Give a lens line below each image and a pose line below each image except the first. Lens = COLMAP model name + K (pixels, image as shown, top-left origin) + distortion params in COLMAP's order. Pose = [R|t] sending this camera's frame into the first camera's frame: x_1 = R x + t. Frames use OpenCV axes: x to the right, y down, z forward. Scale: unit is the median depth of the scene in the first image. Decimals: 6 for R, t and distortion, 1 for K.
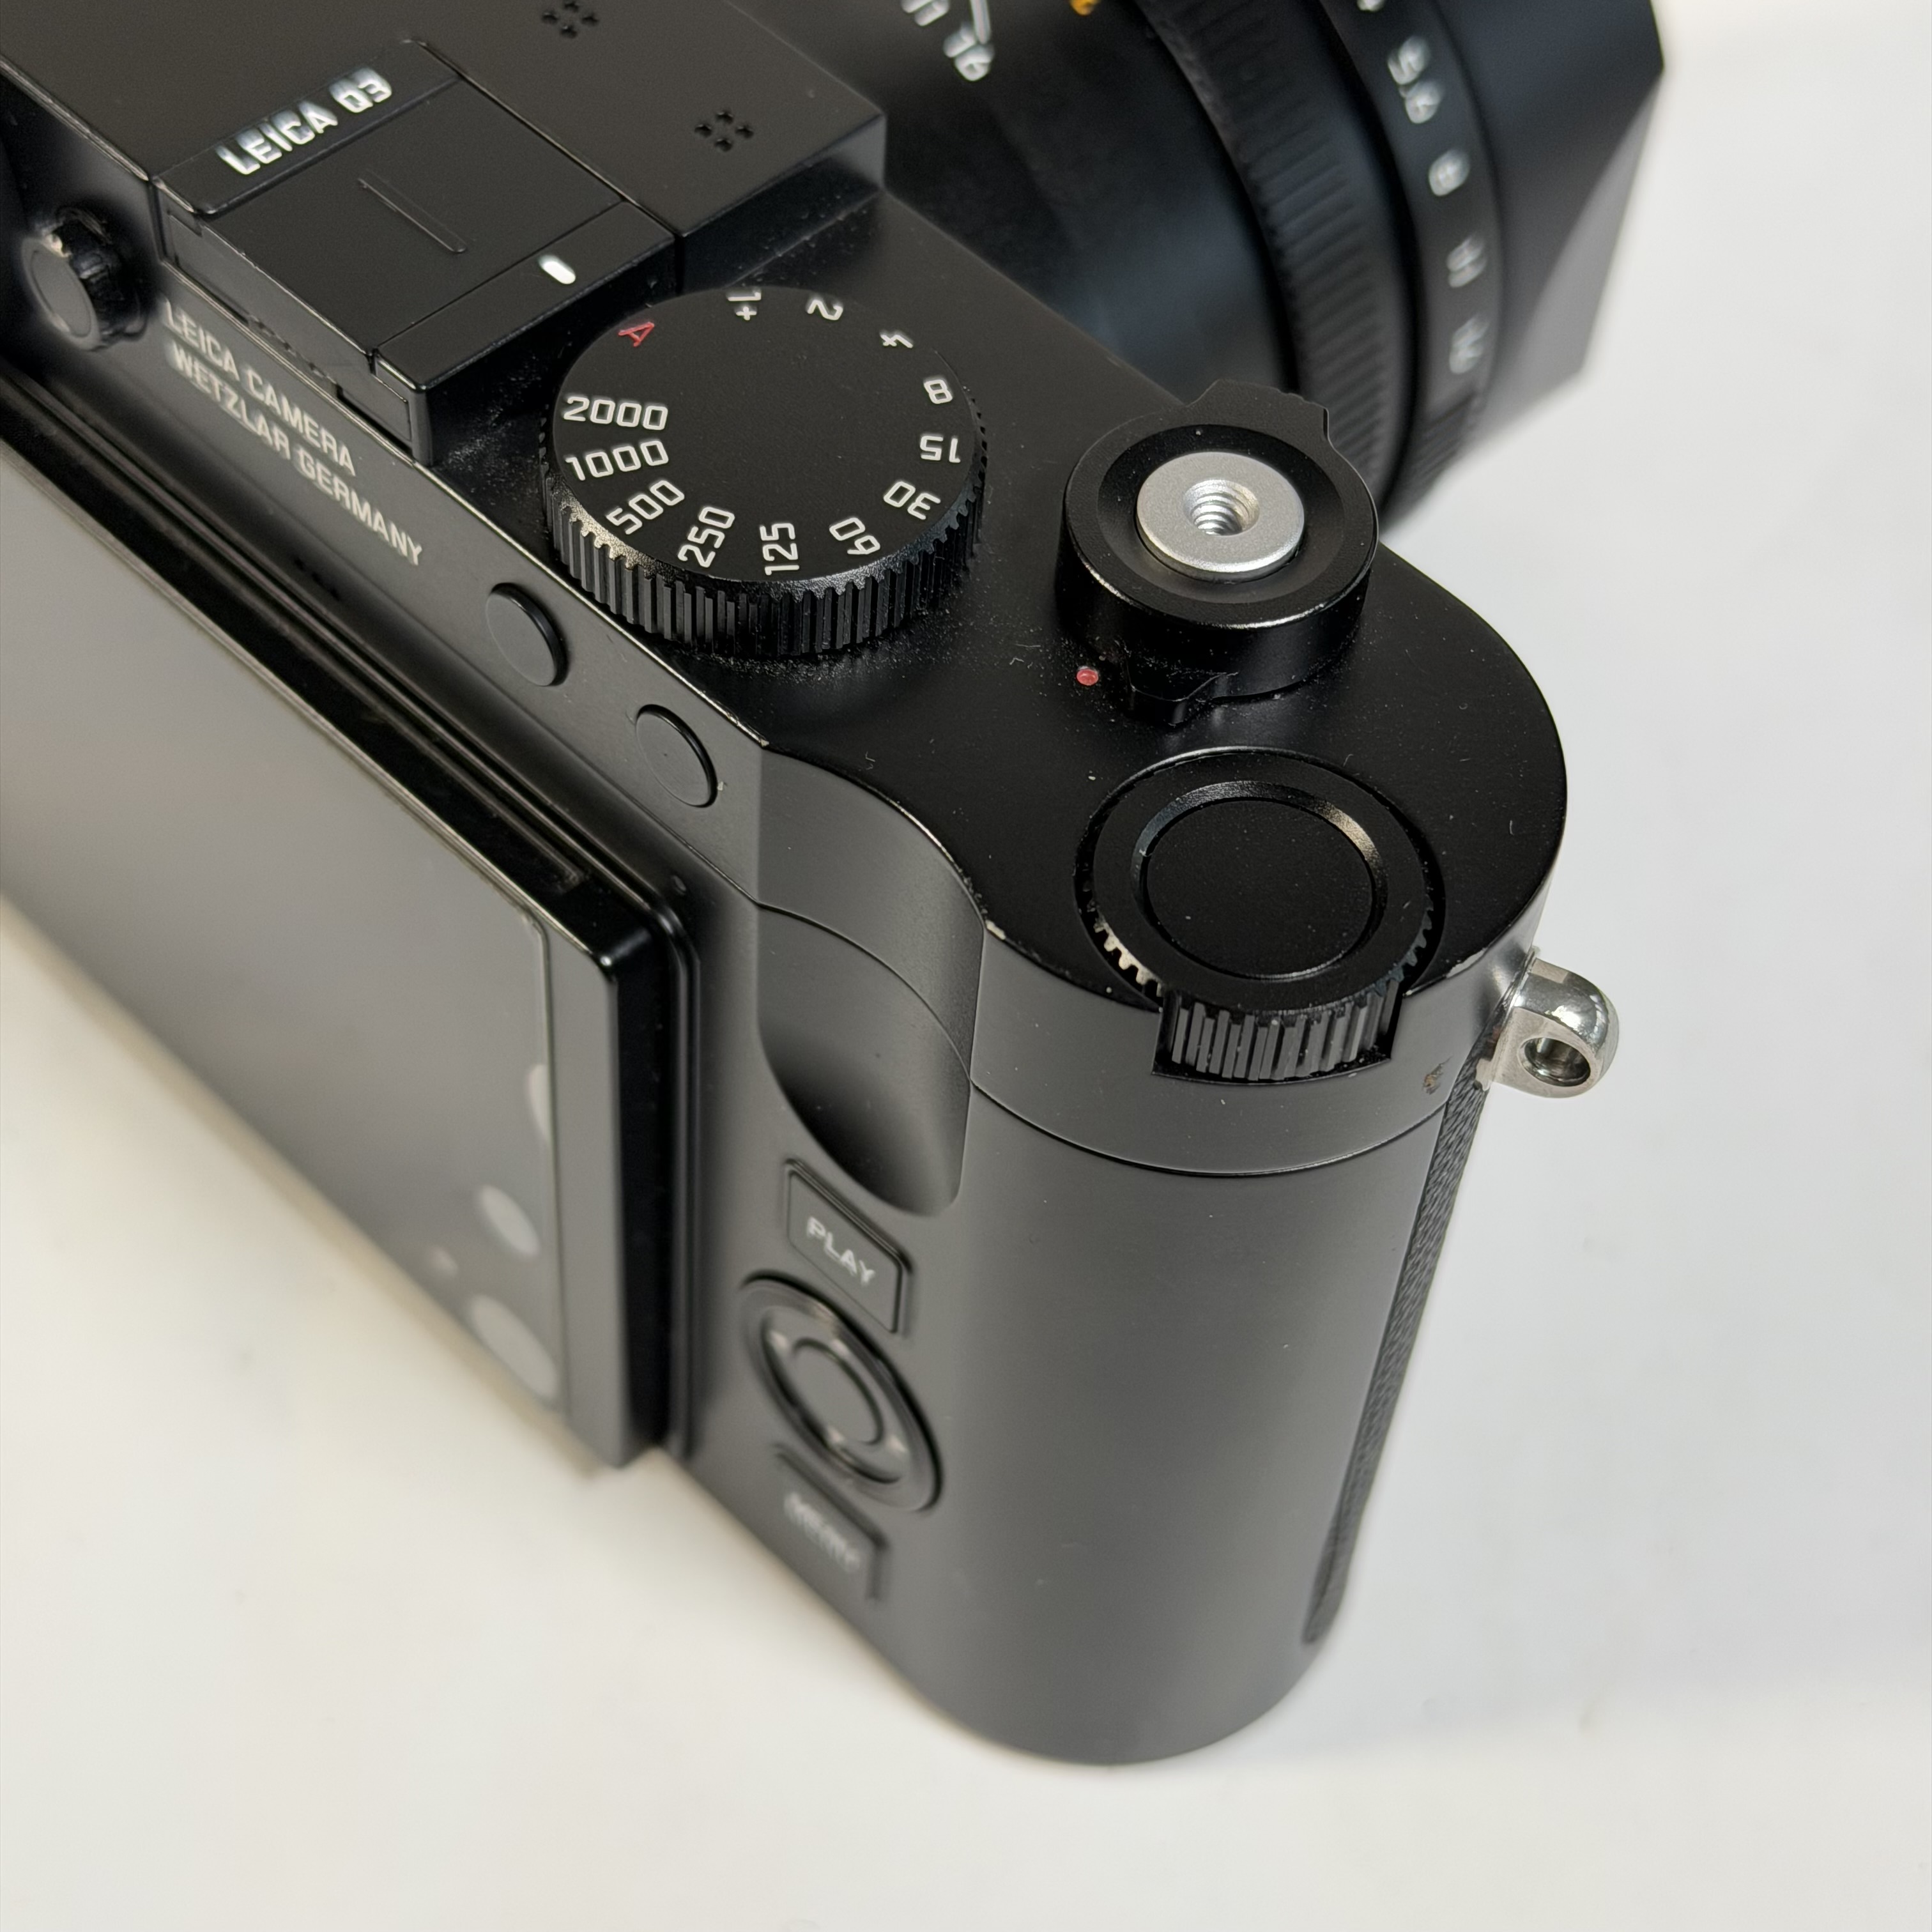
lens RADIAL K [[3703.8, 0, 966.0], [0, 3703.8, 966.0], [0, 0, 1]] dist [0.086956, 0.199414]
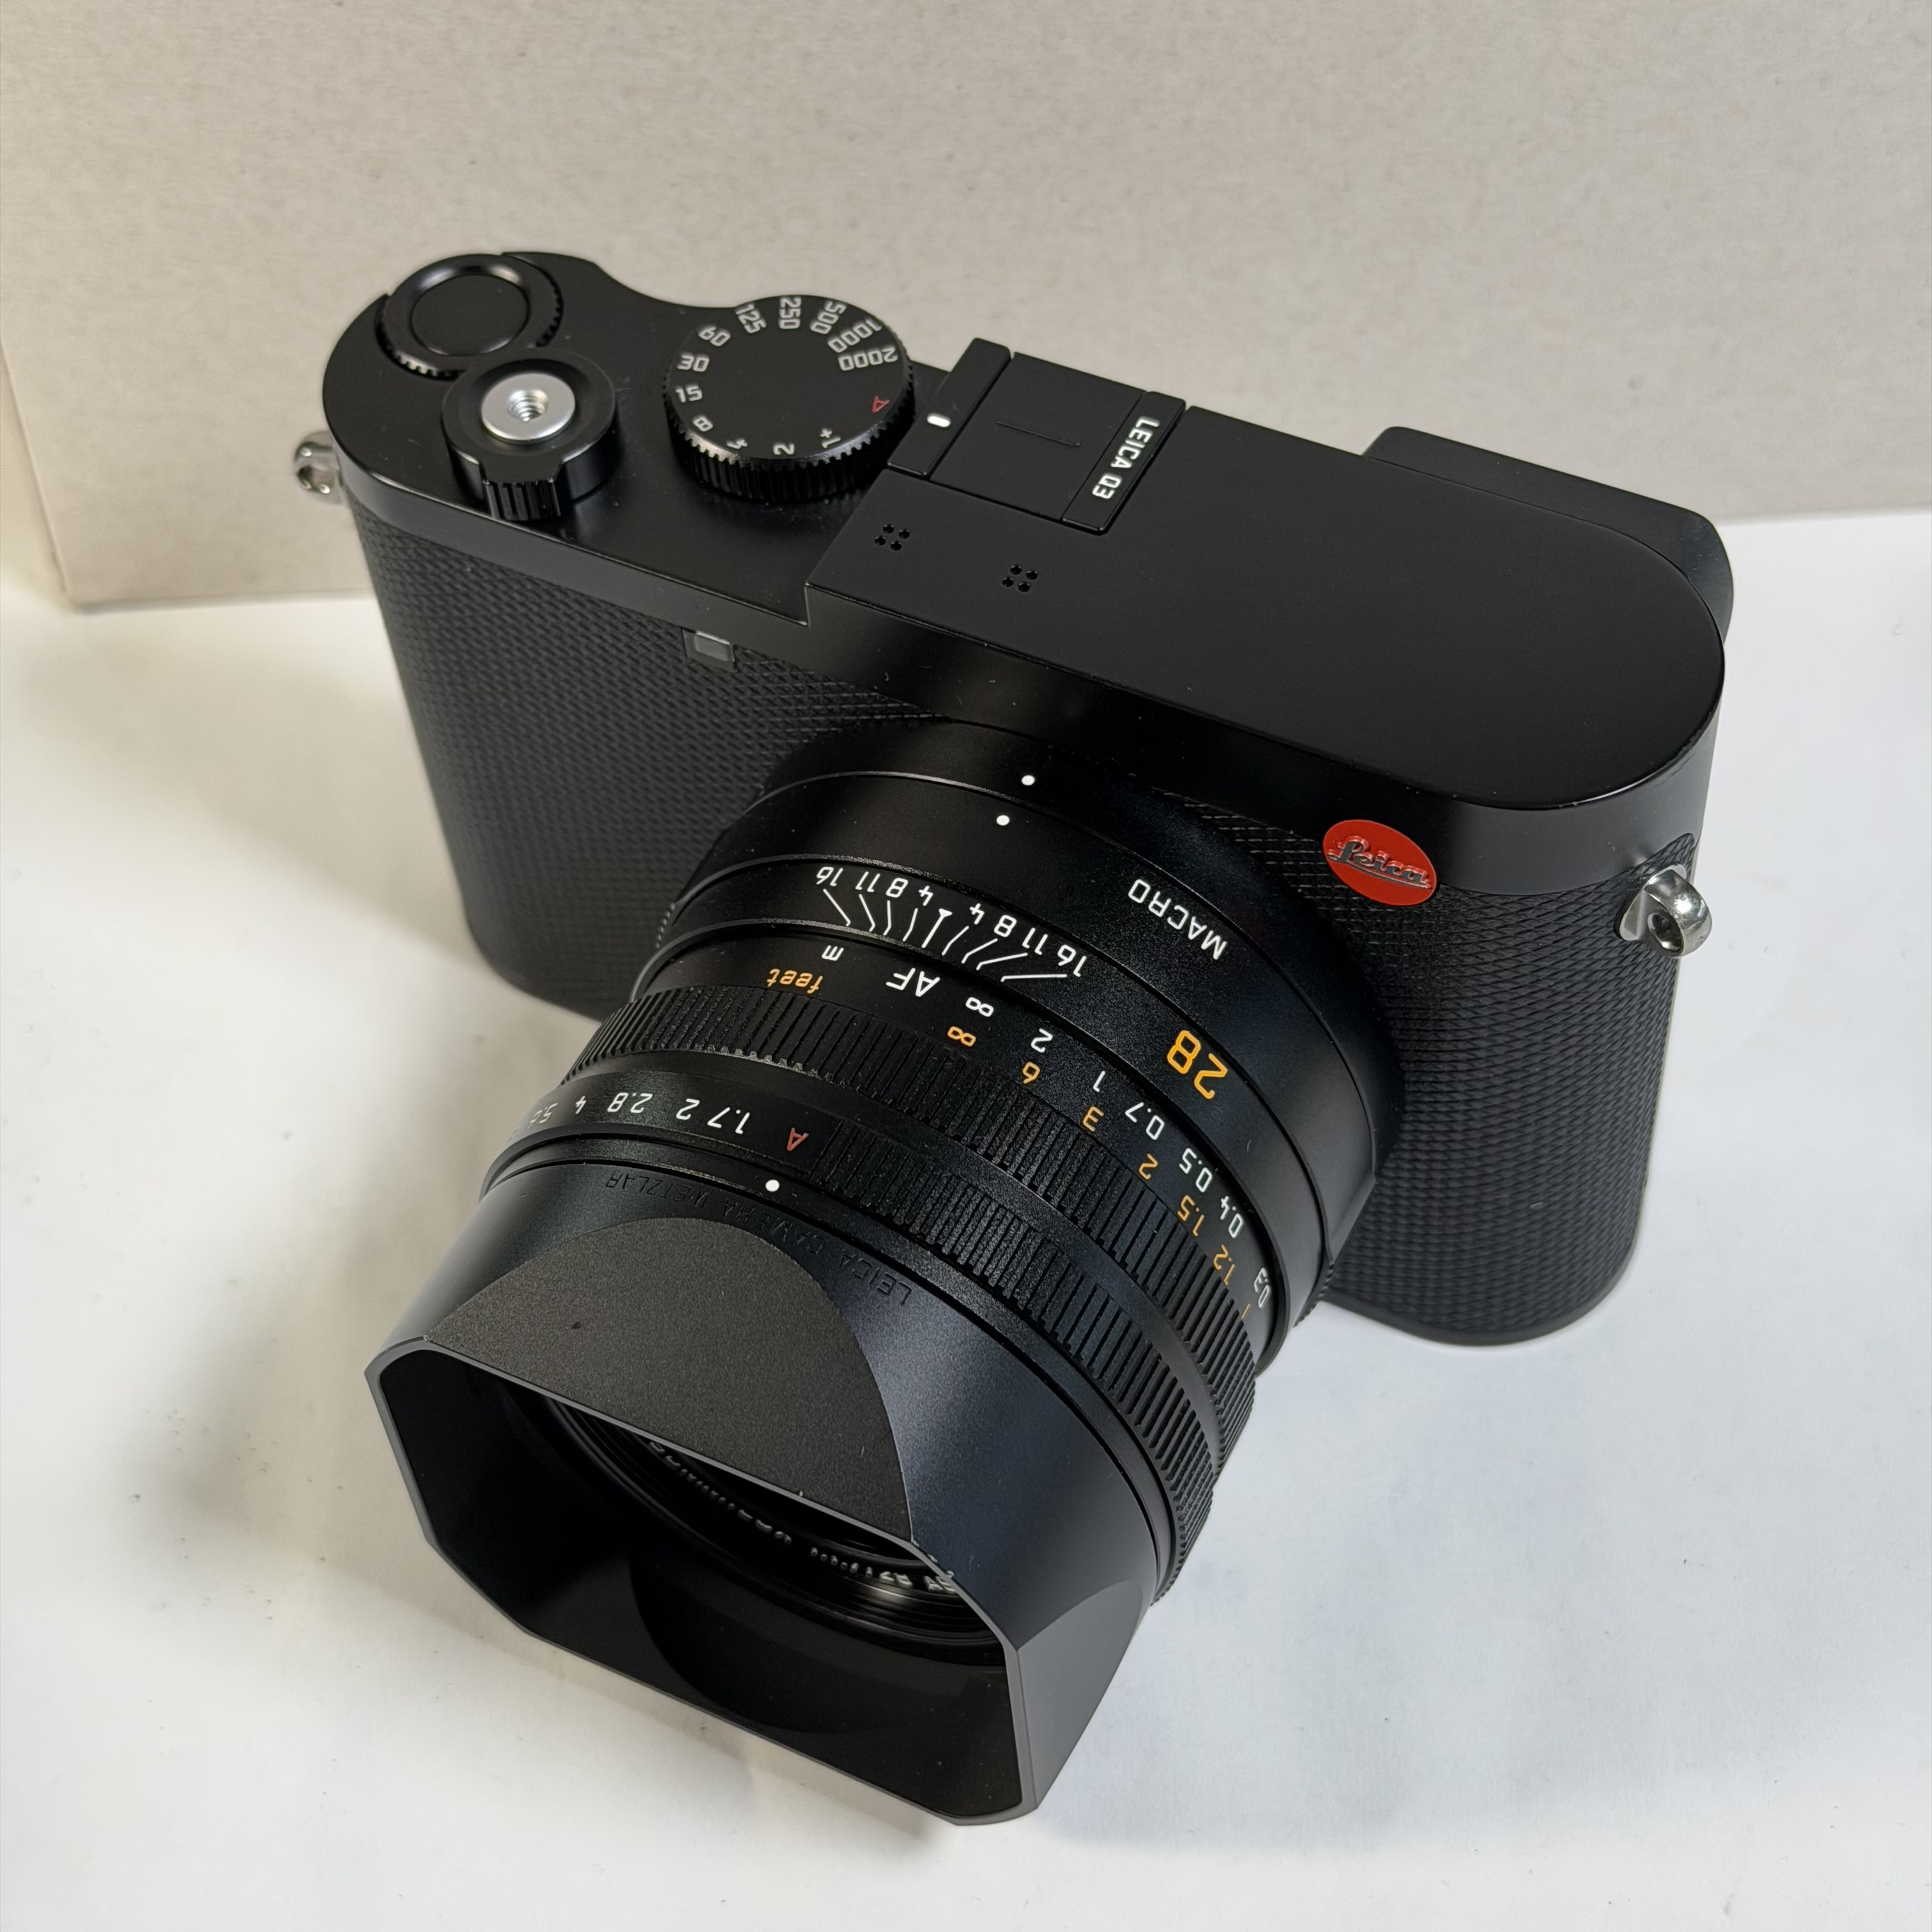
lens RADIAL K [[3712.8, 0, 966.0], [0, 3712.8, 966.0], [0, 0, 1]] dist [0.175892, -0.278372]
pose [[-0.951494, 0.241430, -0.190712, 0.276061], [-0.241536, -0.202195, 0.949093, -1.937591], [0.190579, 0.949120, 0.250701, 0.841289]]
